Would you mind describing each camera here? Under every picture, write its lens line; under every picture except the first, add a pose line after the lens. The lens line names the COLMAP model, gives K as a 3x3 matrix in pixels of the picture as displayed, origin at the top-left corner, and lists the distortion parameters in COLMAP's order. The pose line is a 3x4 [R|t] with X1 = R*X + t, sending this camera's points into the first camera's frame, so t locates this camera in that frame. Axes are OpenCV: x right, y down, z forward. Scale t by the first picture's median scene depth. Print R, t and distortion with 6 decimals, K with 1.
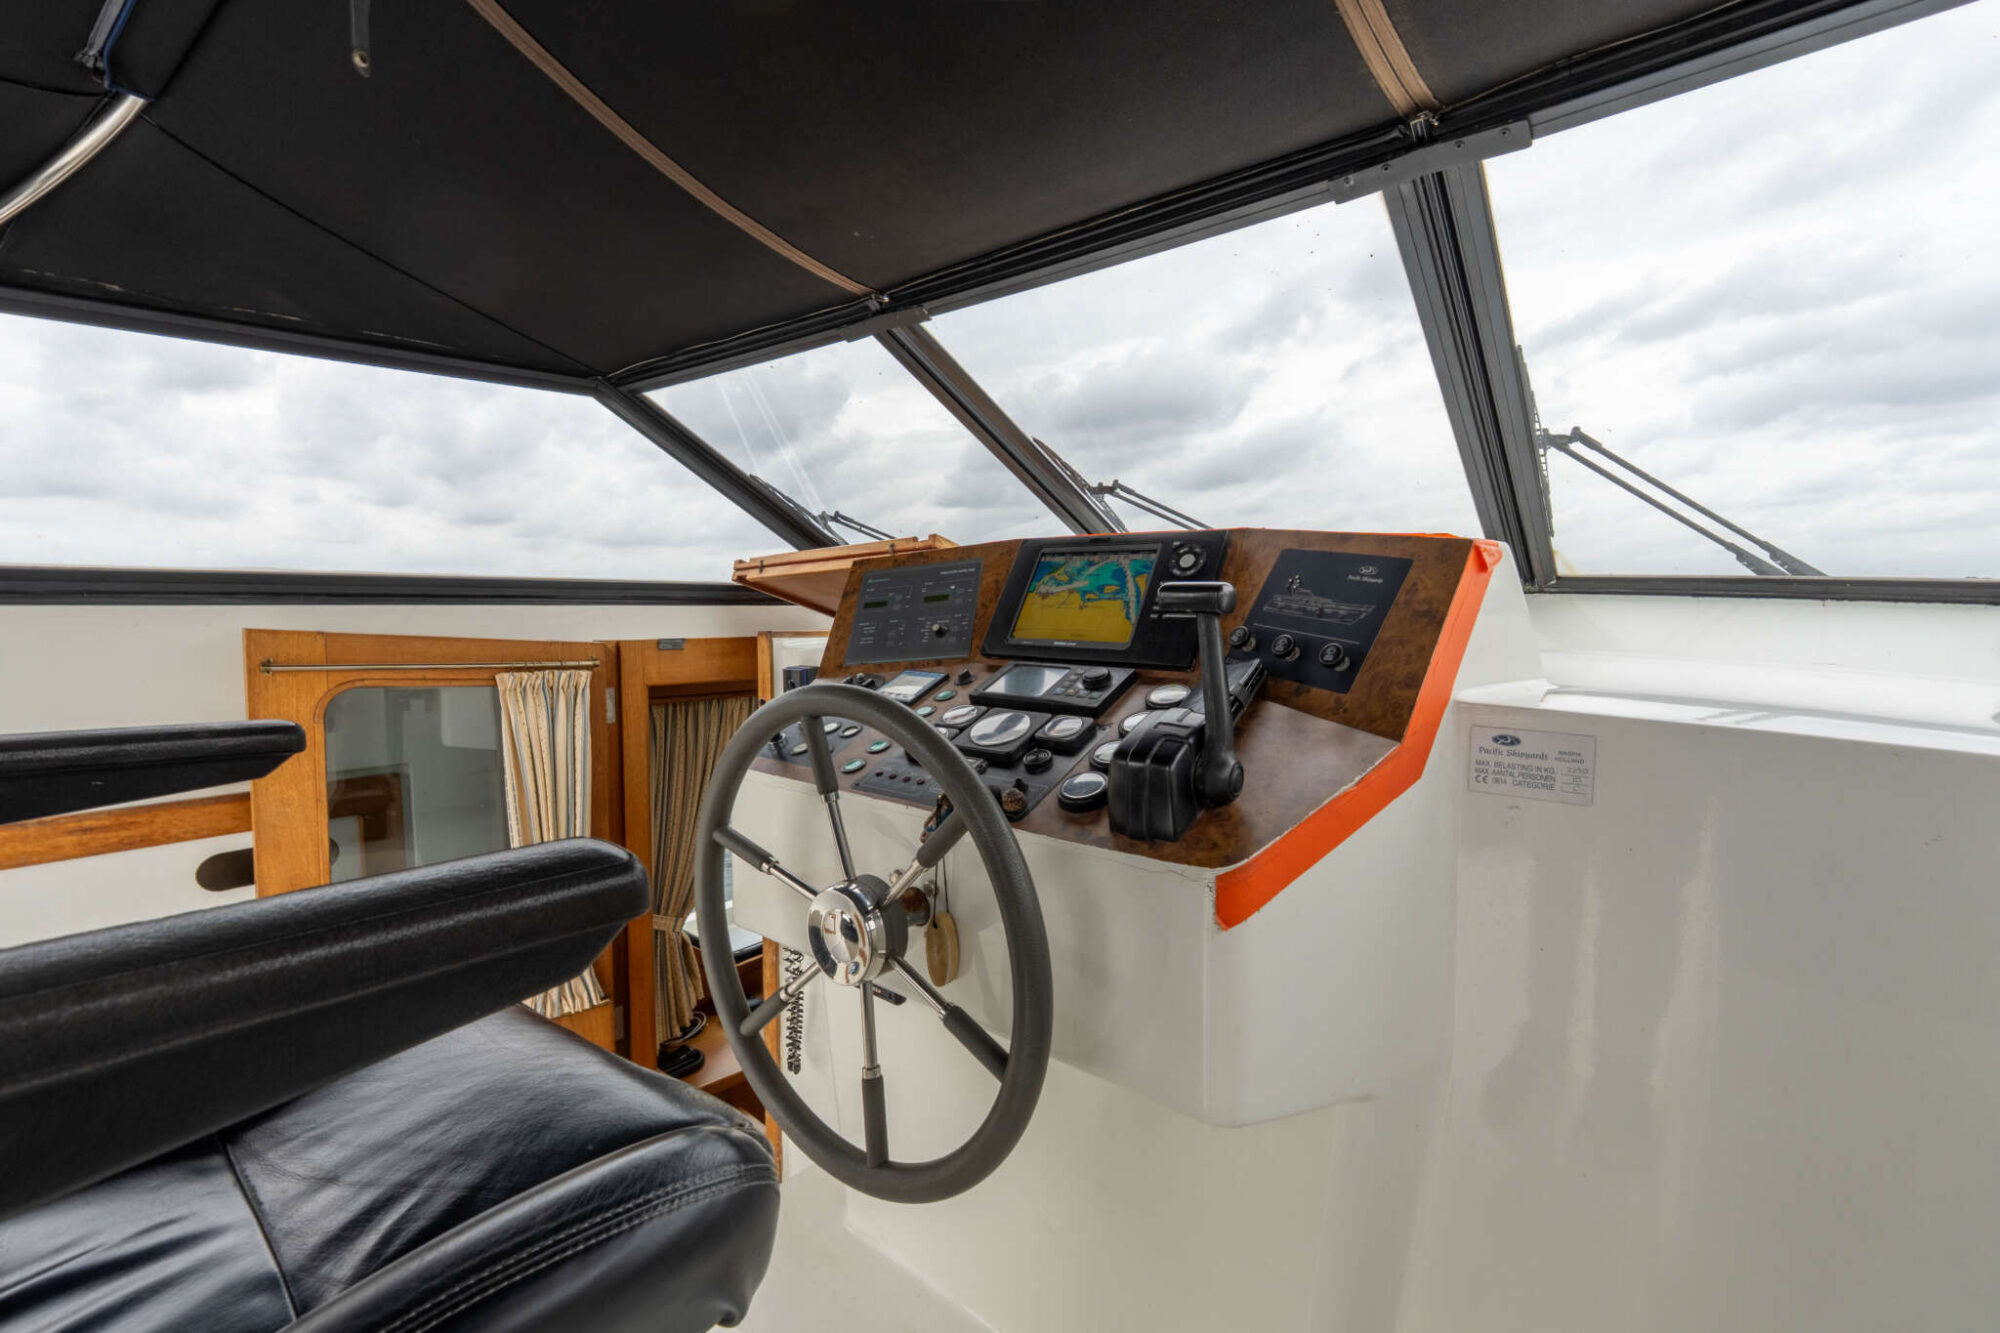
lens RADIAL K [[842.6, 0, 995.8], [0, 842.6, 657.6], [0, 0, 1]] dist [-0.000371, -0.000334]
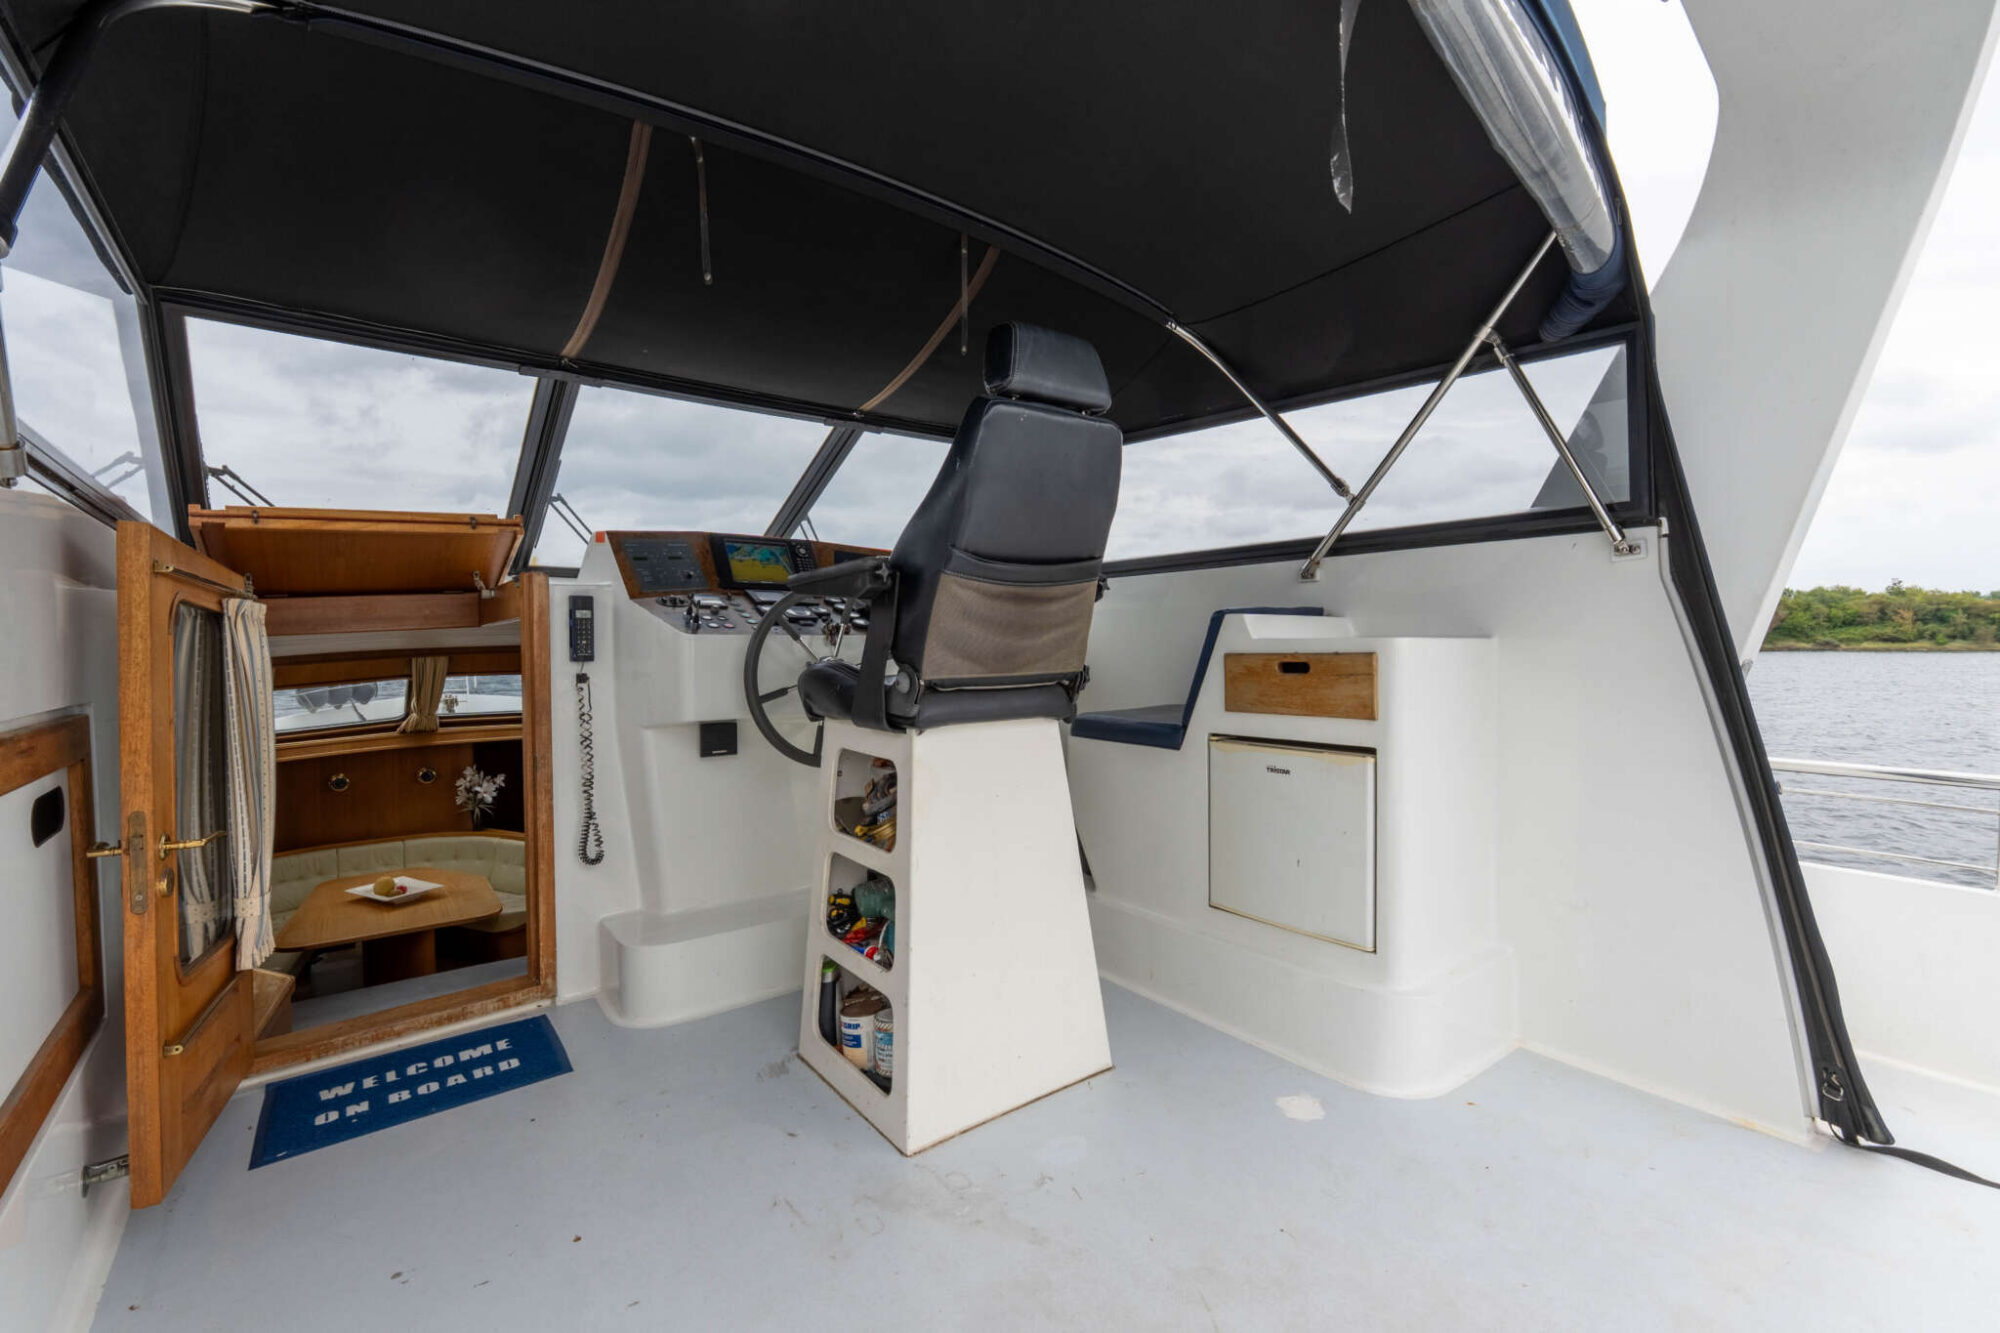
lens RADIAL K [[844.3, 0, 996.6], [0, 844.3, 661.7], [0, 0, 1]] dist [0.000594, -0.000070]
pose [[0.219061, -0.027481, 0.975324, -1.789596], [0.074042, 0.997189, 0.011467, 0.192887], [-0.972898, 0.069703, 0.220480, -0.073785]]
